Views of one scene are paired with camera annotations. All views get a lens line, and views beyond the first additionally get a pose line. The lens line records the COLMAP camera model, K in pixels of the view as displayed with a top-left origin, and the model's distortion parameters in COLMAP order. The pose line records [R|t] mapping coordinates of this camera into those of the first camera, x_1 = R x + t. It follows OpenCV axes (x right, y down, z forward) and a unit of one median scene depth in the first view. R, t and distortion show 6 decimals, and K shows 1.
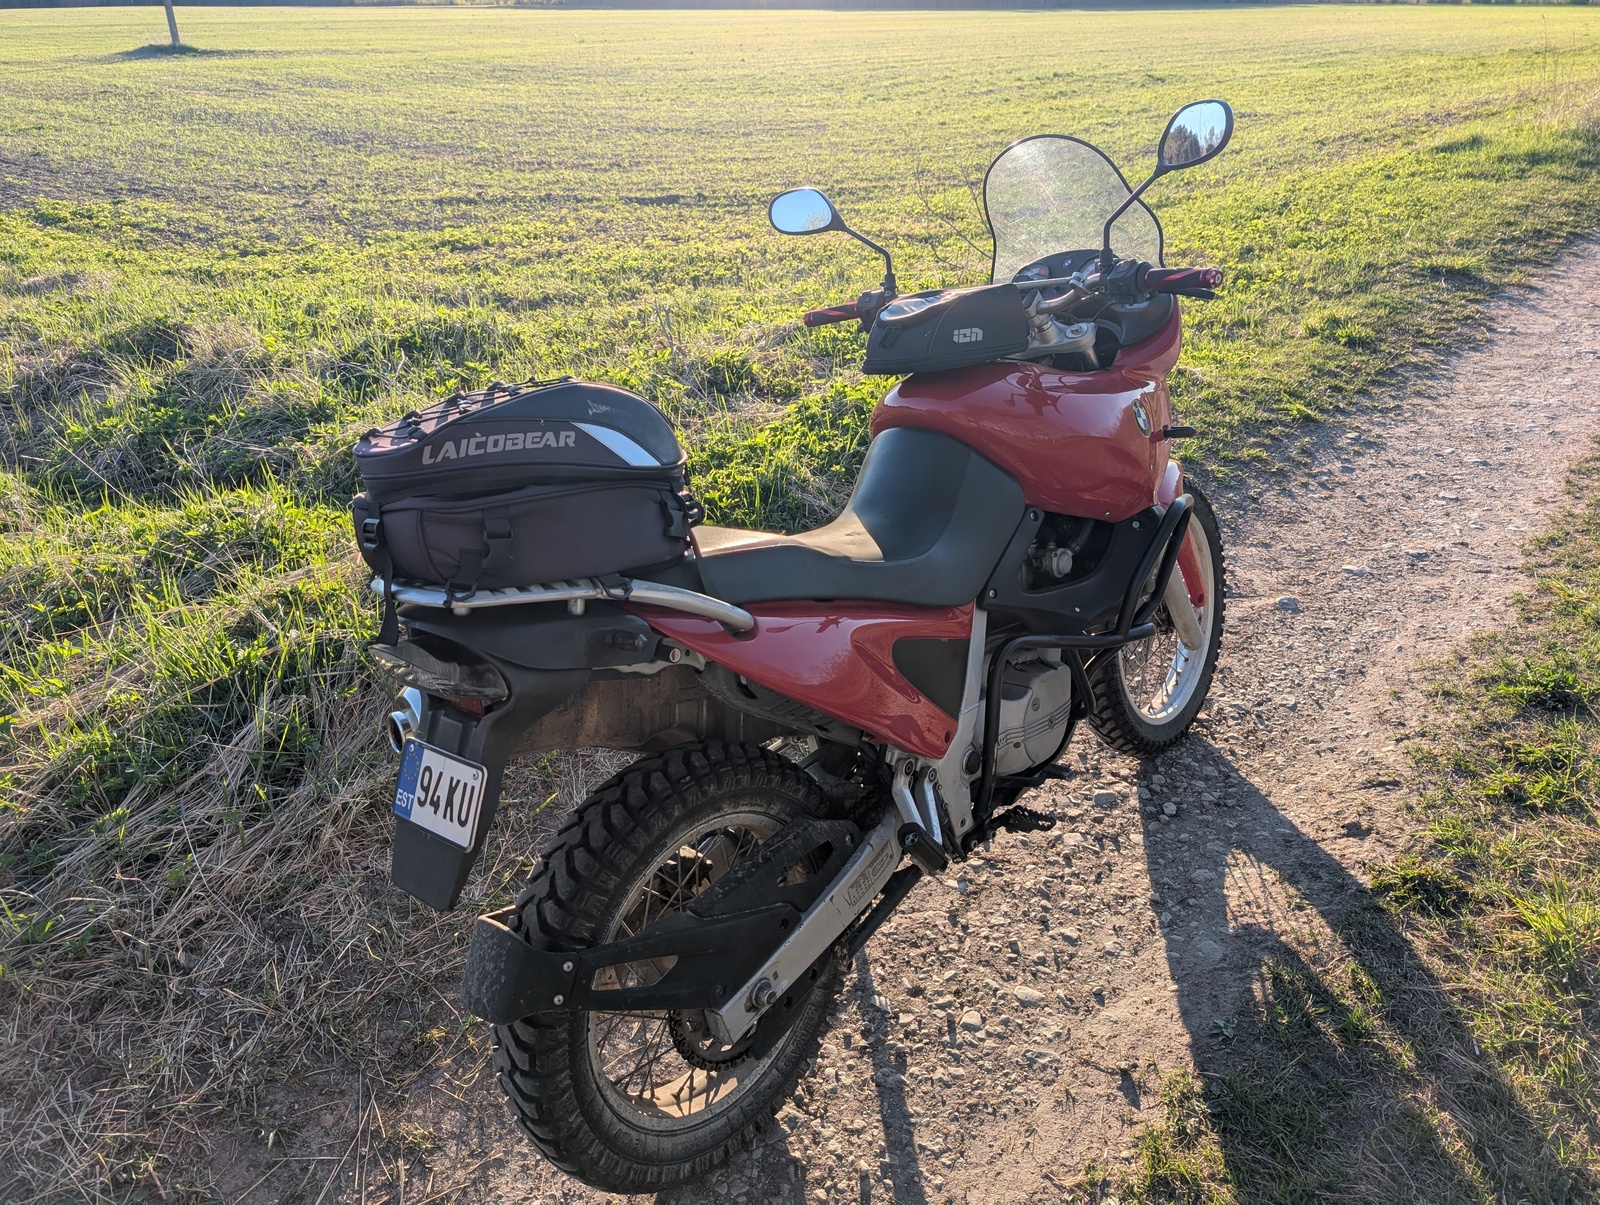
lens RADIAL K [[1157.8, 0, 799.4], [0, 1157.8, 582.5], [0, 0, 1]] dist [0.008732, 0.005859]
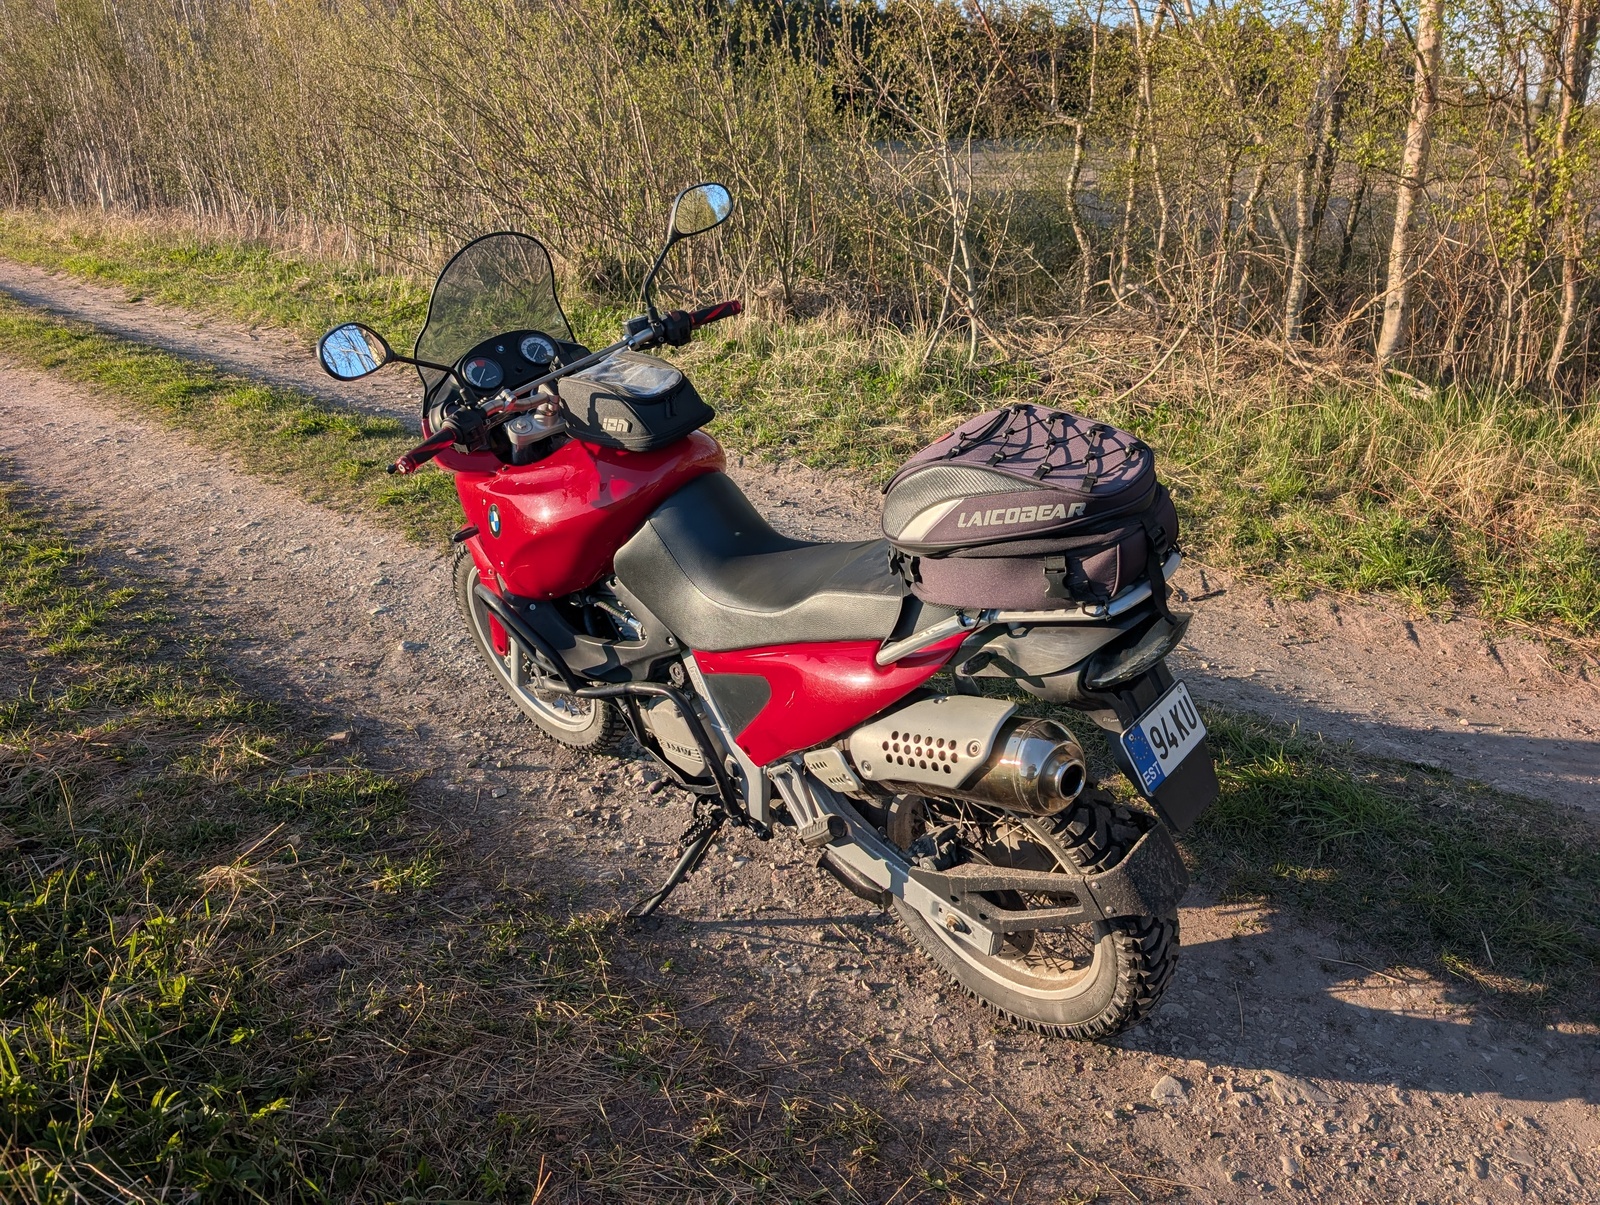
lens RADIAL K [[1157.8, 0, 799.4], [0, 1157.8, 582.5], [0, 0, 1]] dist [0.008732, 0.005859]
pose [[0.051554, -0.364027, 0.929961, -0.987423], [0.451574, 0.839061, 0.303411, -0.347523], [-0.890743, 0.404304, 0.207642, 0.724531]]
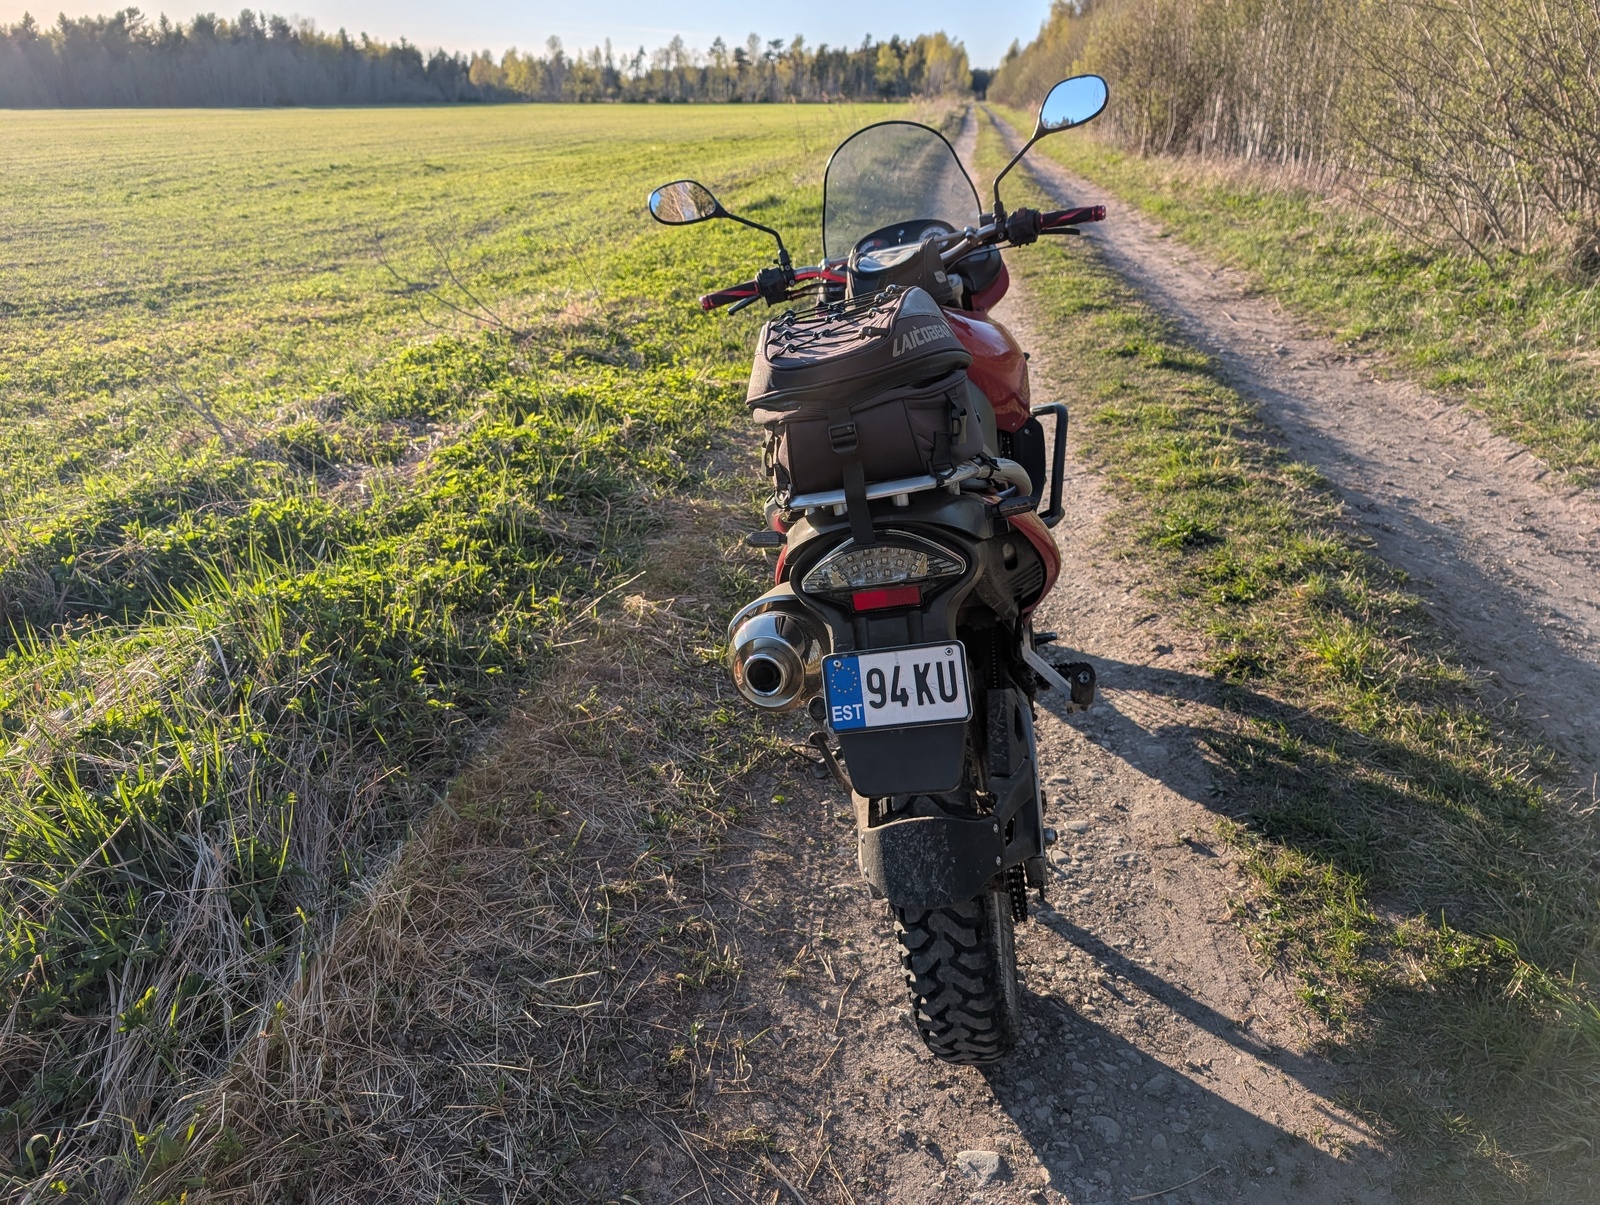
lens RADIAL K [[1157.8, 0, 799.4], [0, 1157.8, 582.5], [0, 0, 1]] dist [0.008732, 0.005859]
pose [[0.828390, -0.214472, 0.517467, -0.632821], [0.250952, 0.967999, -0.000535, 0.049343], [-0.500793, 0.130303, 0.855703, 0.106874]]
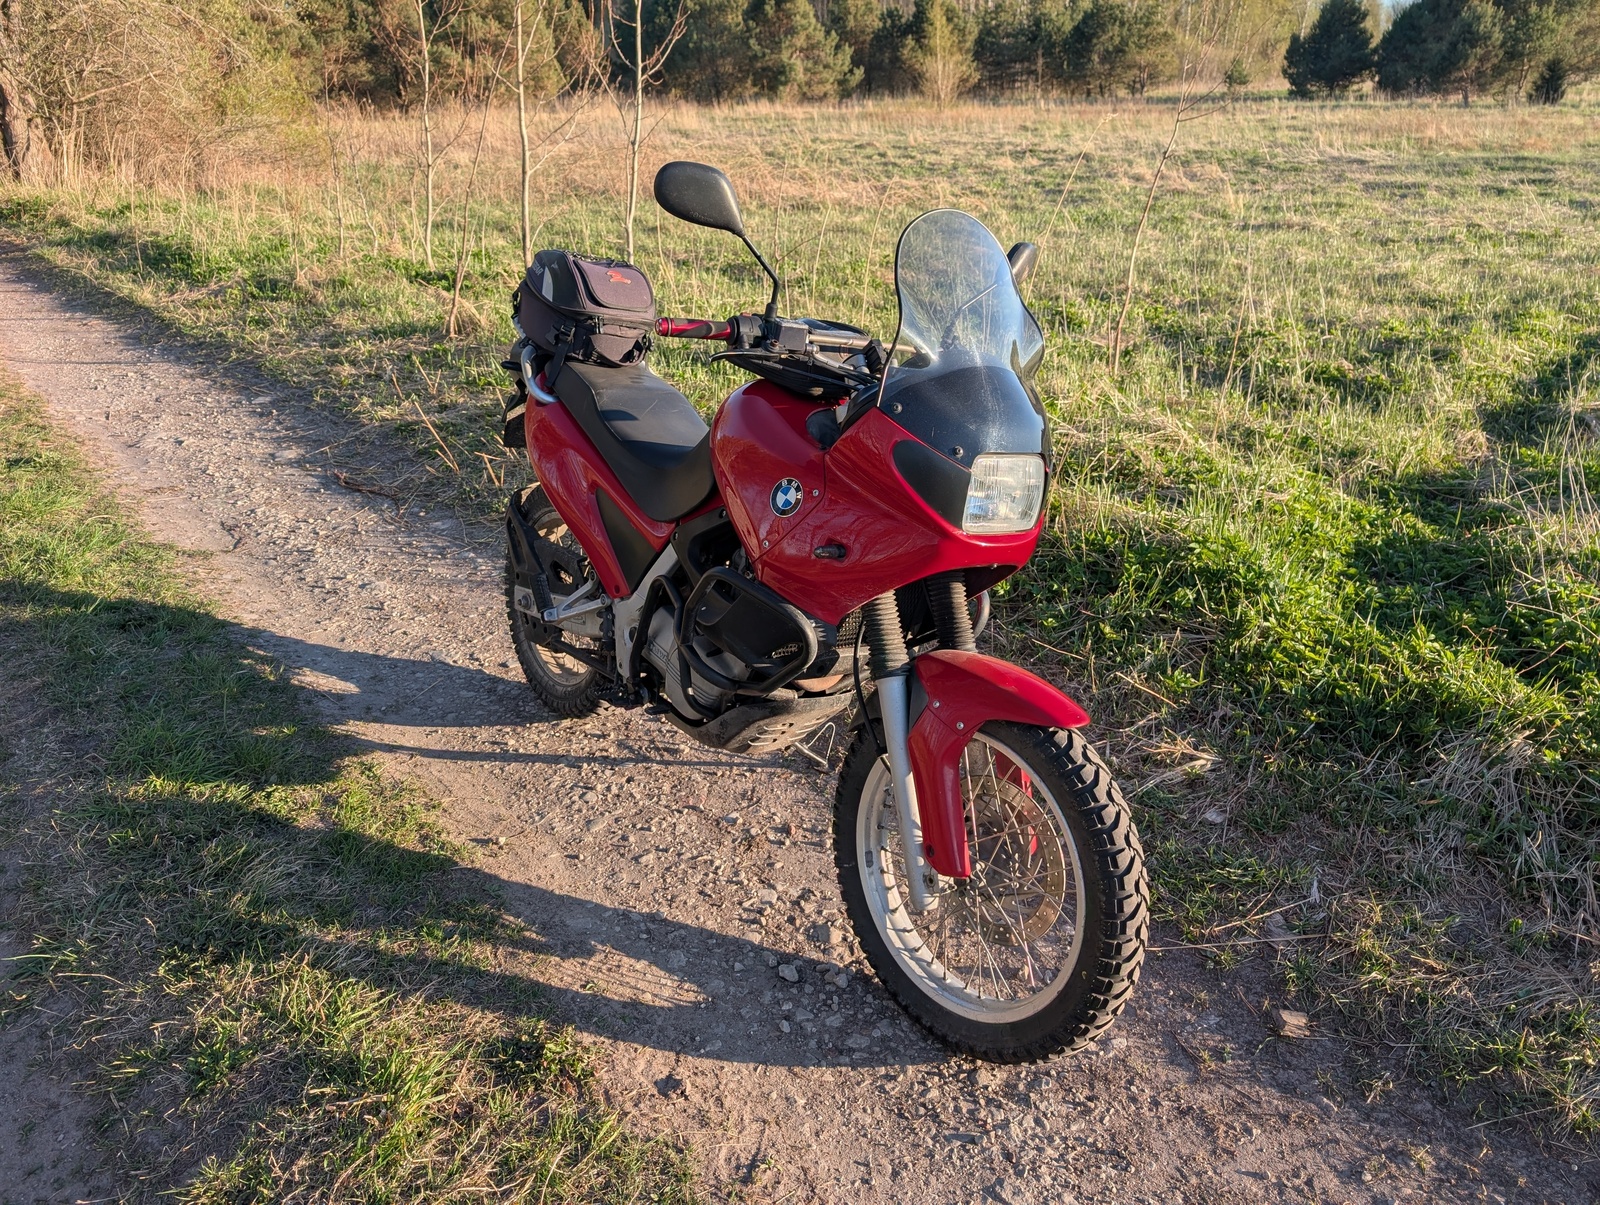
lens RADIAL K [[1157.8, 0, 799.4], [0, 1157.8, 582.5], [0, 0, 1]] dist [0.008732, 0.005859]
pose [[-0.181030, 0.391655, -0.902128, 1.293905], [-0.426877, 0.795079, 0.430842, -0.544240], [0.886004, 0.463093, 0.023256, 1.114979]]
